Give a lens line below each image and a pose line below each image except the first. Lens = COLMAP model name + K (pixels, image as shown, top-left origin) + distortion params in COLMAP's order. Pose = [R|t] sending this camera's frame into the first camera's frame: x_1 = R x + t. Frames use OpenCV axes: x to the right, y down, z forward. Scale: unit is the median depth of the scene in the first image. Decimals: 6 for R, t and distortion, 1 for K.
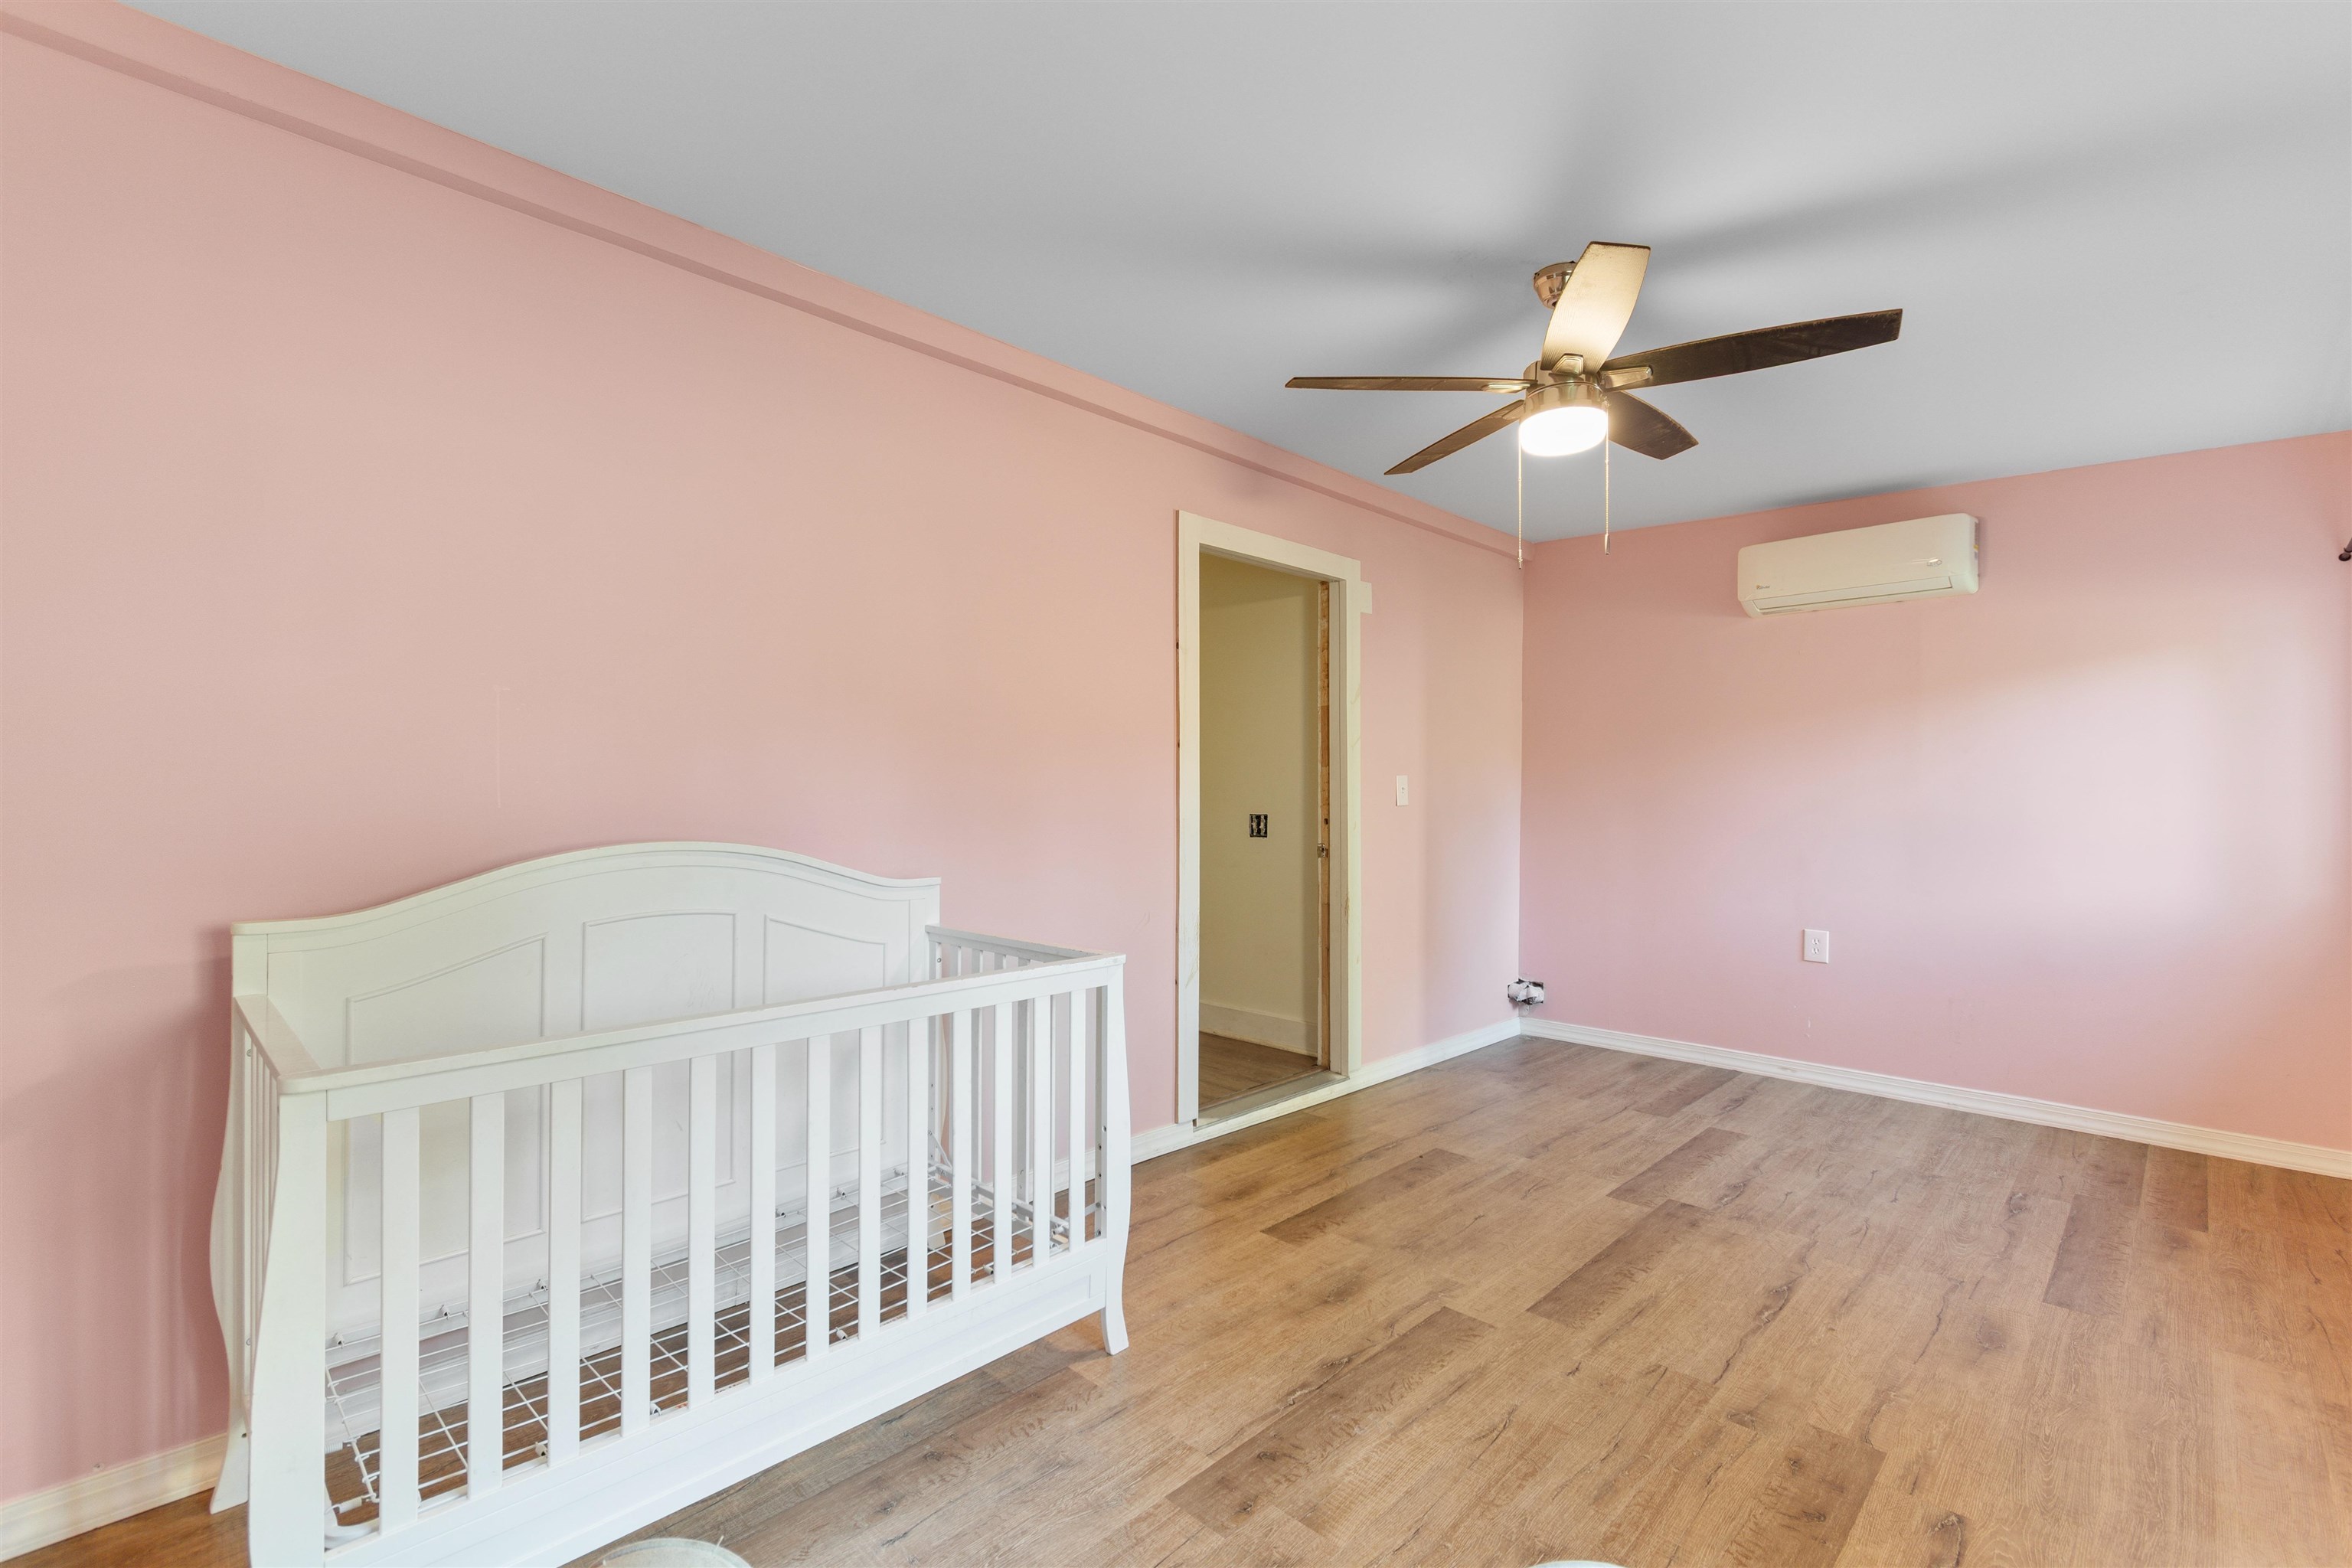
lens RADIAL K [[1048.9, 0, 1175.8], [0, 1048.9, 791.7], [0, 0, 1]] dist [-0.002047, -0.000379]
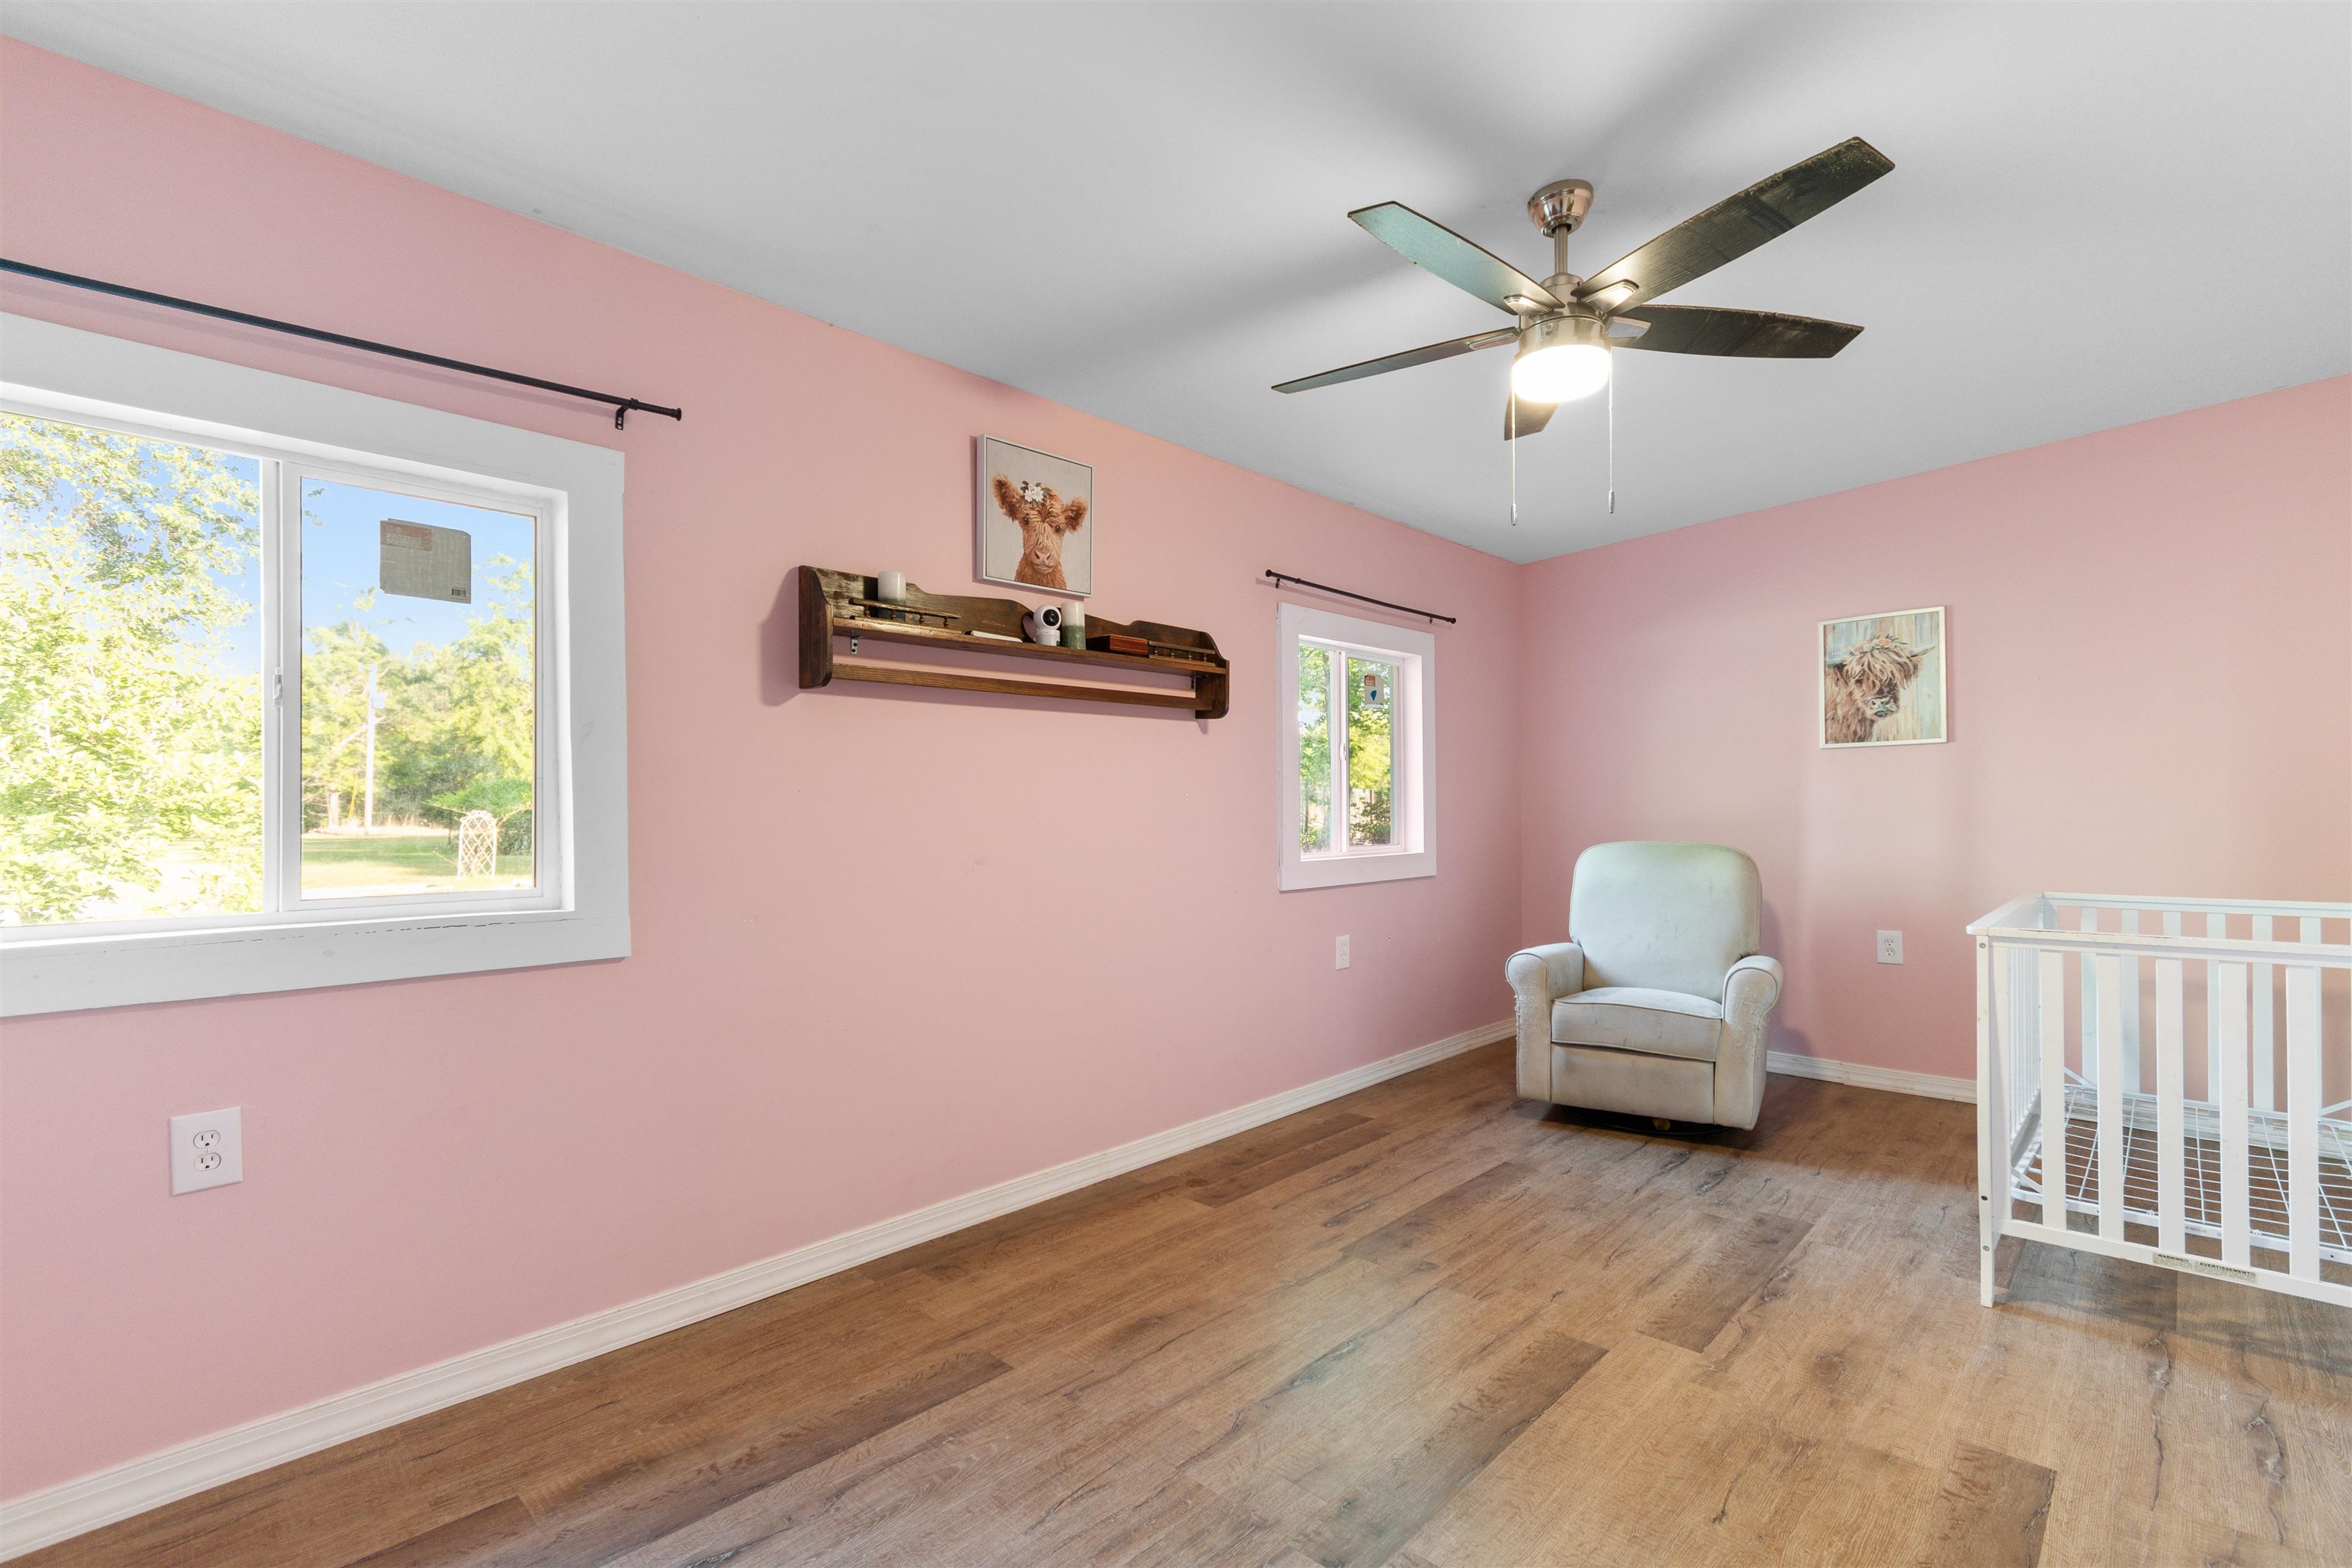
lens RADIAL K [[1048.9, 0, 1176.4], [0, 1048.9, 796.5], [0, 0, 1]] dist [-0.002047, -0.000379]
pose [[-0.999955, 0.007359, -0.005909, 0.717368], [0.007439, 0.999881, -0.013535, 0.028610], [0.005809, -0.013578, -0.999891, 1.930488]]
